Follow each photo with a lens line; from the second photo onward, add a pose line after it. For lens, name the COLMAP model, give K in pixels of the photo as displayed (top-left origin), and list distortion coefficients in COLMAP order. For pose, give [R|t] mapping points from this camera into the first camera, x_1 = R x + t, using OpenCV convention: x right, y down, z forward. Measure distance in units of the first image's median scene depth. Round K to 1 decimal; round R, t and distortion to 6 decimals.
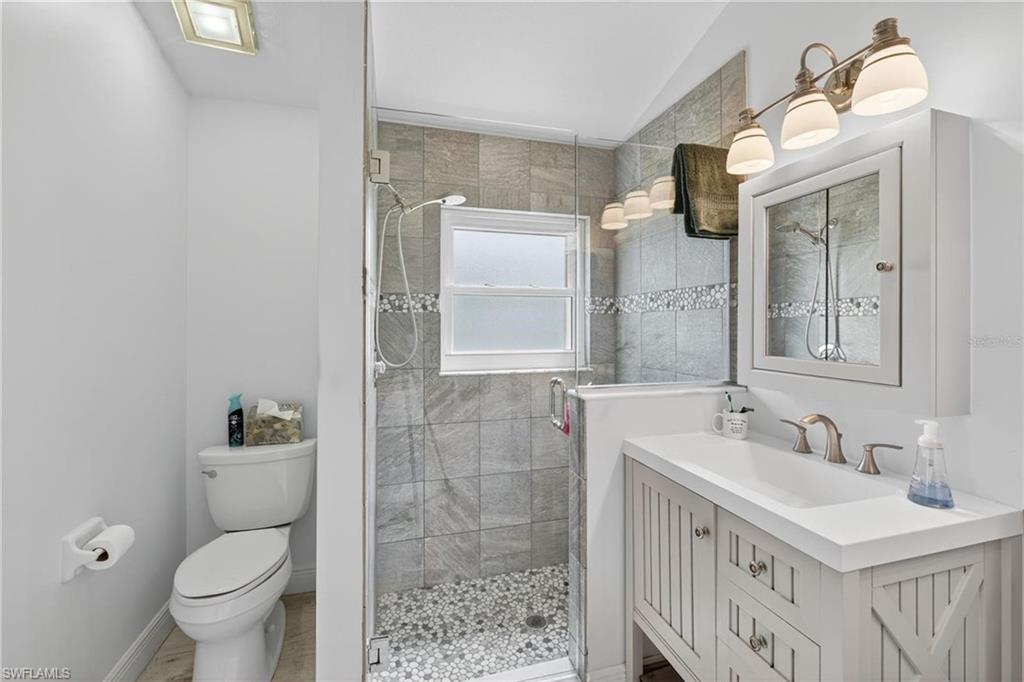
lens RADIAL K [[426.8, 0, 517.4], [0, 426.8, 326.6], [0, 0, 1]] dist [-0.000424, -0.000386]
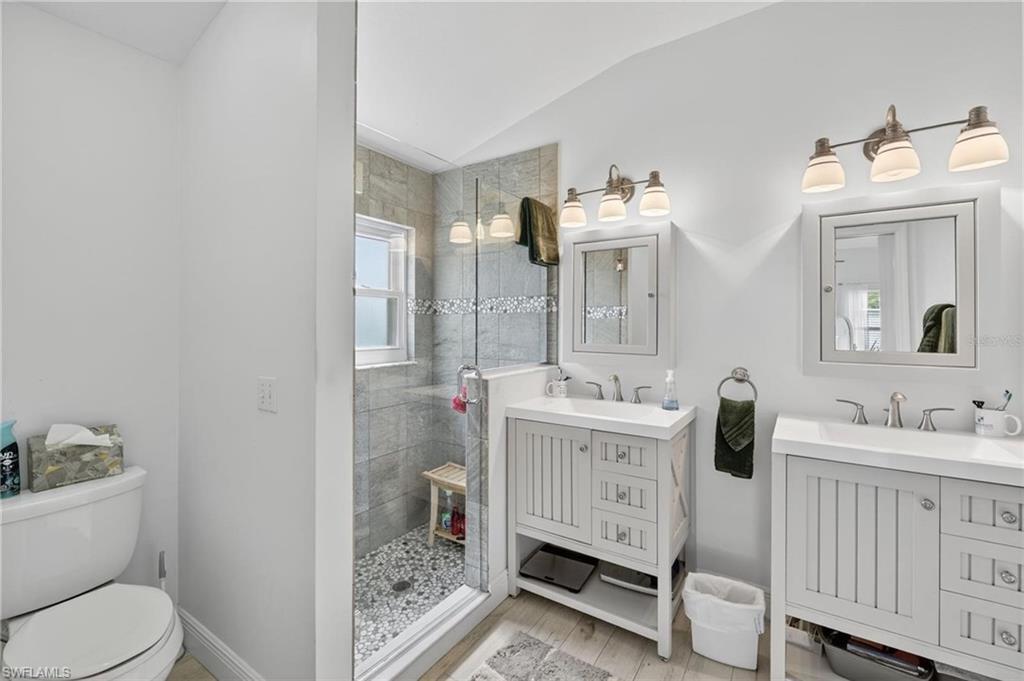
lens RADIAL K [[430.8, 0, 507.5], [0, 430.8, 327.3], [0, 0, 1]] dist [0.011131, 0.000093]
pose [[0.770556, -0.001317, 0.637370, -0.490113], [-0.001600, 0.999991, 0.004002, 0.001035], [-0.637370, -0.004104, 0.770547, -0.060822]]
